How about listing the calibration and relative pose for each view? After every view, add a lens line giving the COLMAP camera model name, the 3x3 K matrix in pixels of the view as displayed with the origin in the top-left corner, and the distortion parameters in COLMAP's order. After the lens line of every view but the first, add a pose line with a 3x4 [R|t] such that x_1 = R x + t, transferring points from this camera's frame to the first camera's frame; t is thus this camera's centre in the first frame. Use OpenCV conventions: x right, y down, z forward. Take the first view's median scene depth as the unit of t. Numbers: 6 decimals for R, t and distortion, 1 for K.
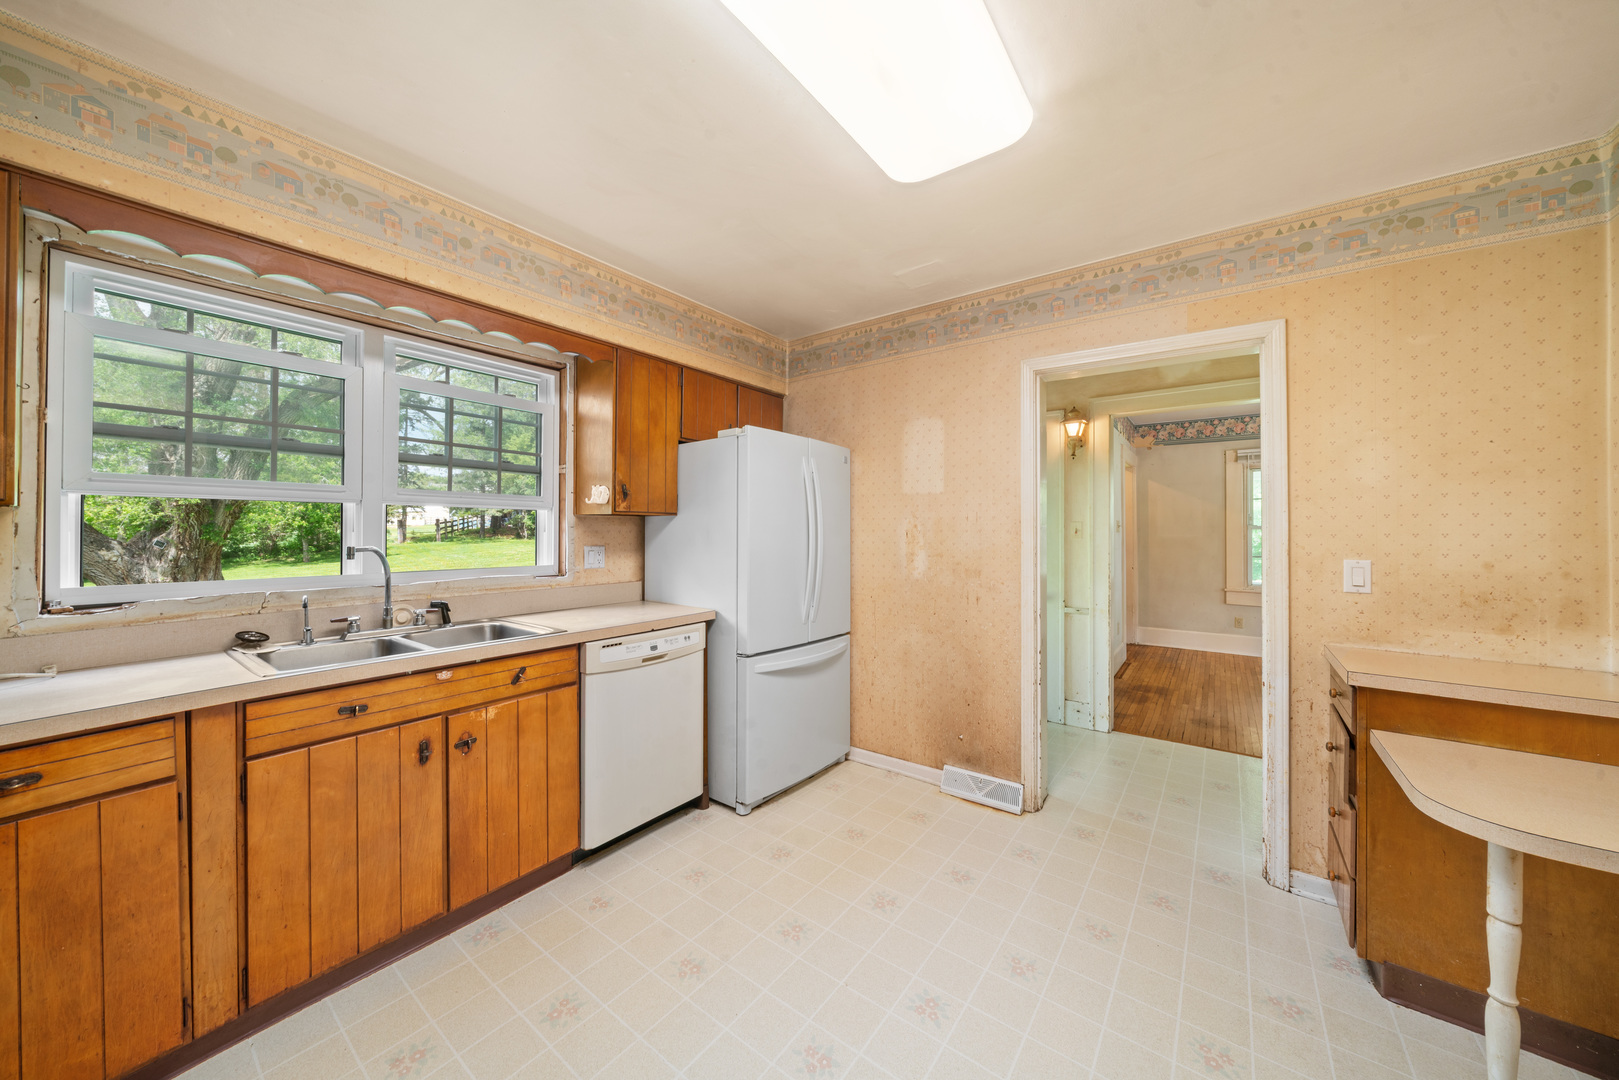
lens RADIAL K [[561.7, 0, 809.4], [0, 561.7, 528.7], [0, 0, 1]] dist [-0.002398, -0.000139]
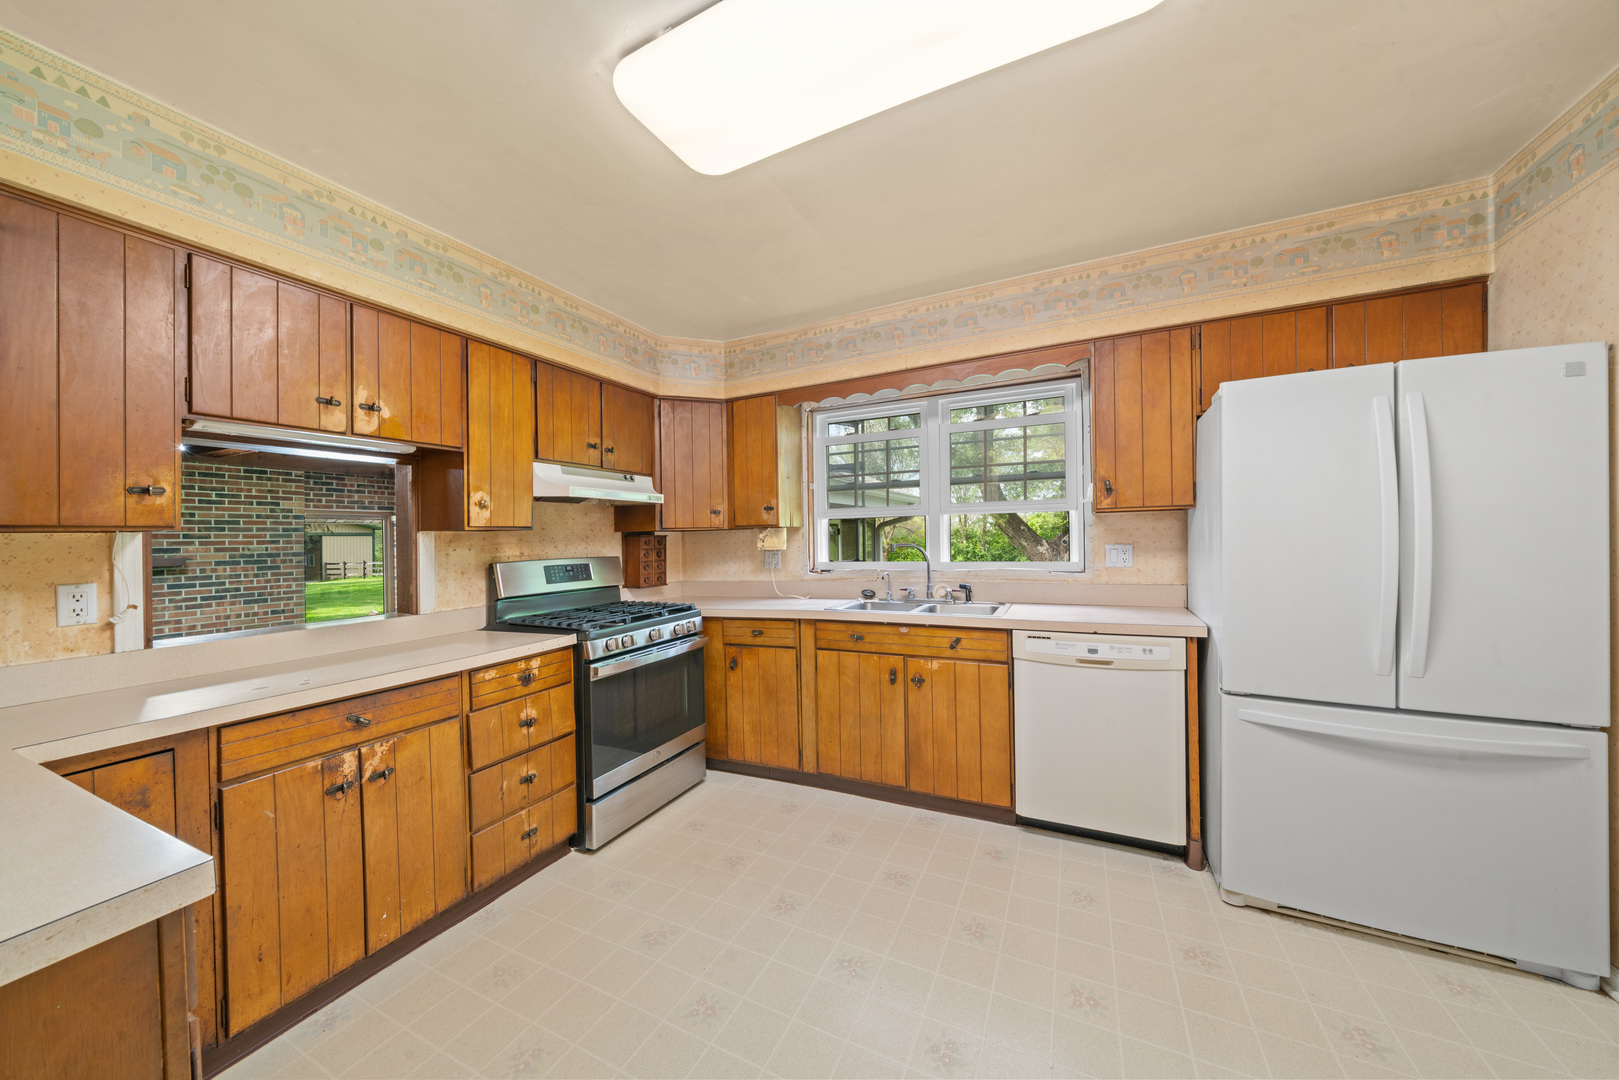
lens RADIAL K [[561.5, 0, 804.4], [0, 561.5, 535.7], [0, 0, 1]] dist [-0.000268, 0.000073]
pose [[0.185271, -0.011759, -0.982617, 0.655138], [0.026226, 0.999631, -0.007017, 0.011607], [0.982337, -0.024470, 0.185512, 0.395409]]
